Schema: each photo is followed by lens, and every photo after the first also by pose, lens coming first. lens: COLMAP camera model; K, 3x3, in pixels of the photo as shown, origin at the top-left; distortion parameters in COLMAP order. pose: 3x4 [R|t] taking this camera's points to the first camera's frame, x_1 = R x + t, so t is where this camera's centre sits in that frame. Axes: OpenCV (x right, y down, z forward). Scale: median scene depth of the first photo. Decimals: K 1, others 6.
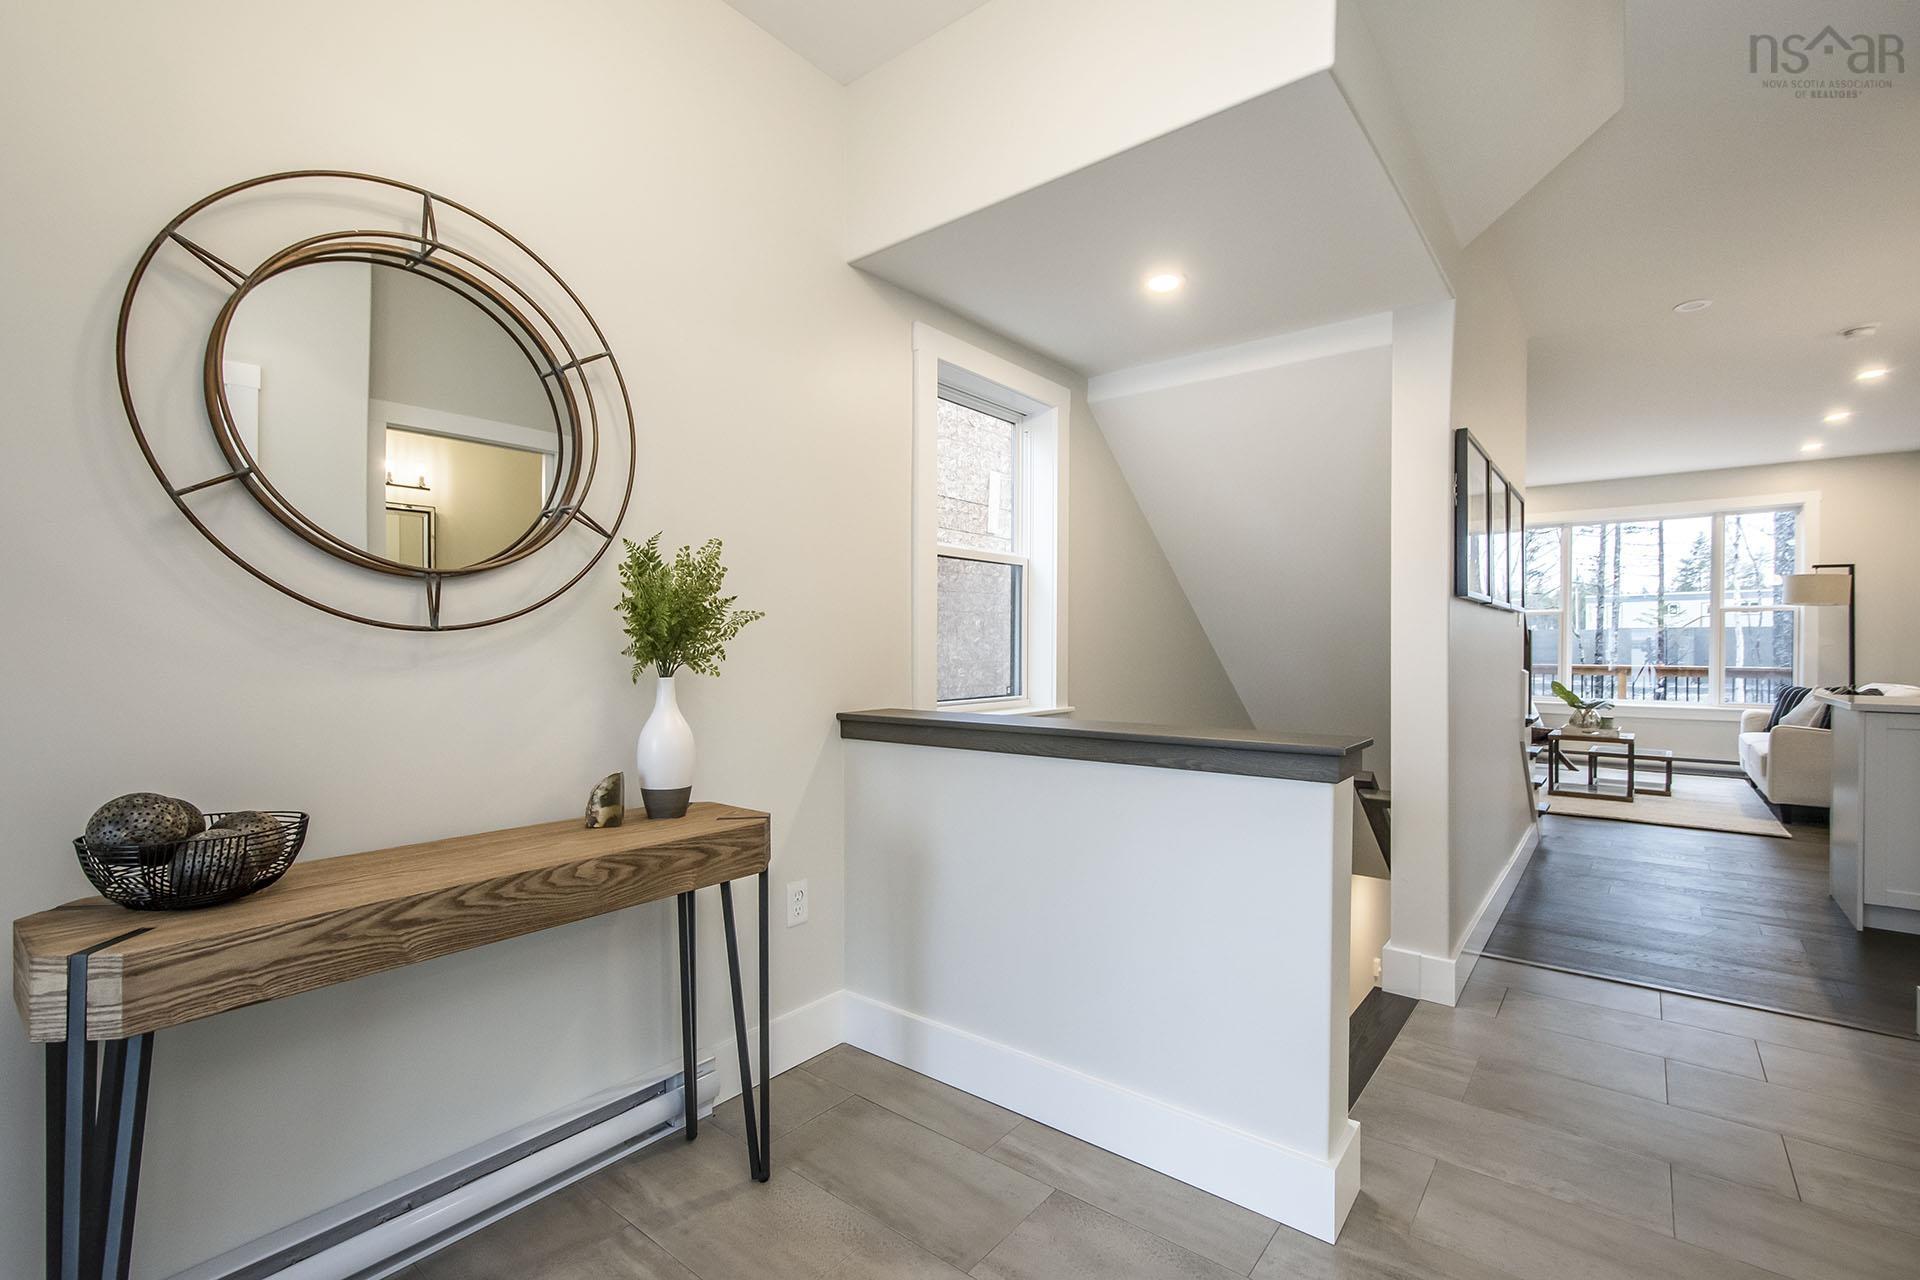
lens RADIAL K [[850.2, 0, 973.3], [0, 850.2, 643.0], [0, 0, 1]] dist [-0.000894, -0.000367]
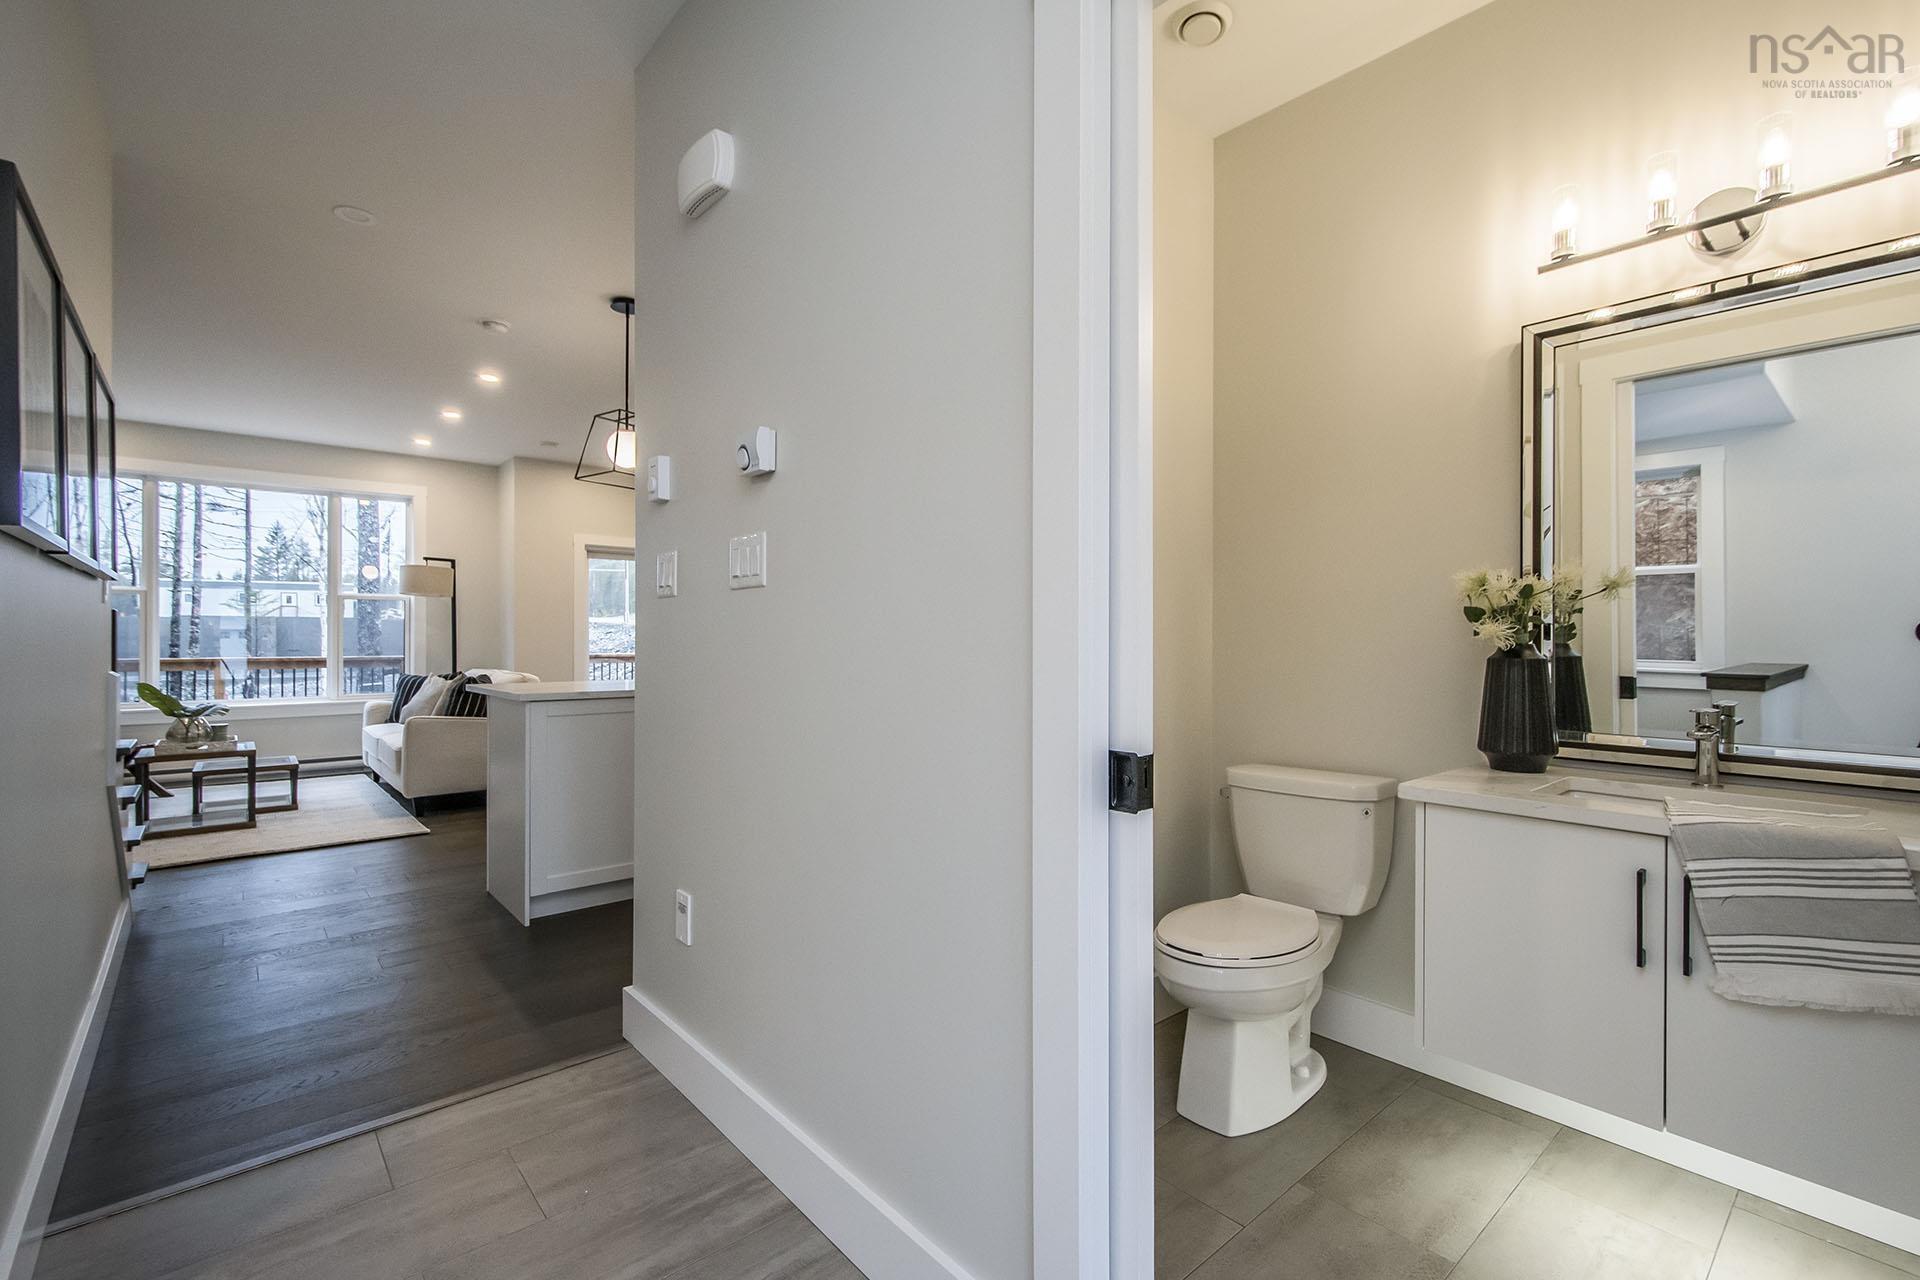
lens RADIAL K [[850.2, 0, 973.3], [0, 850.2, 643.0], [0, 0, 1]] dist [-0.000894, -0.000367]
pose [[0.174460, -0.008479, 0.984628, 0.089915], [-0.003281, 0.999952, 0.009193, 0.001726], [-0.984659, -0.004835, 0.174424, 0.168416]]
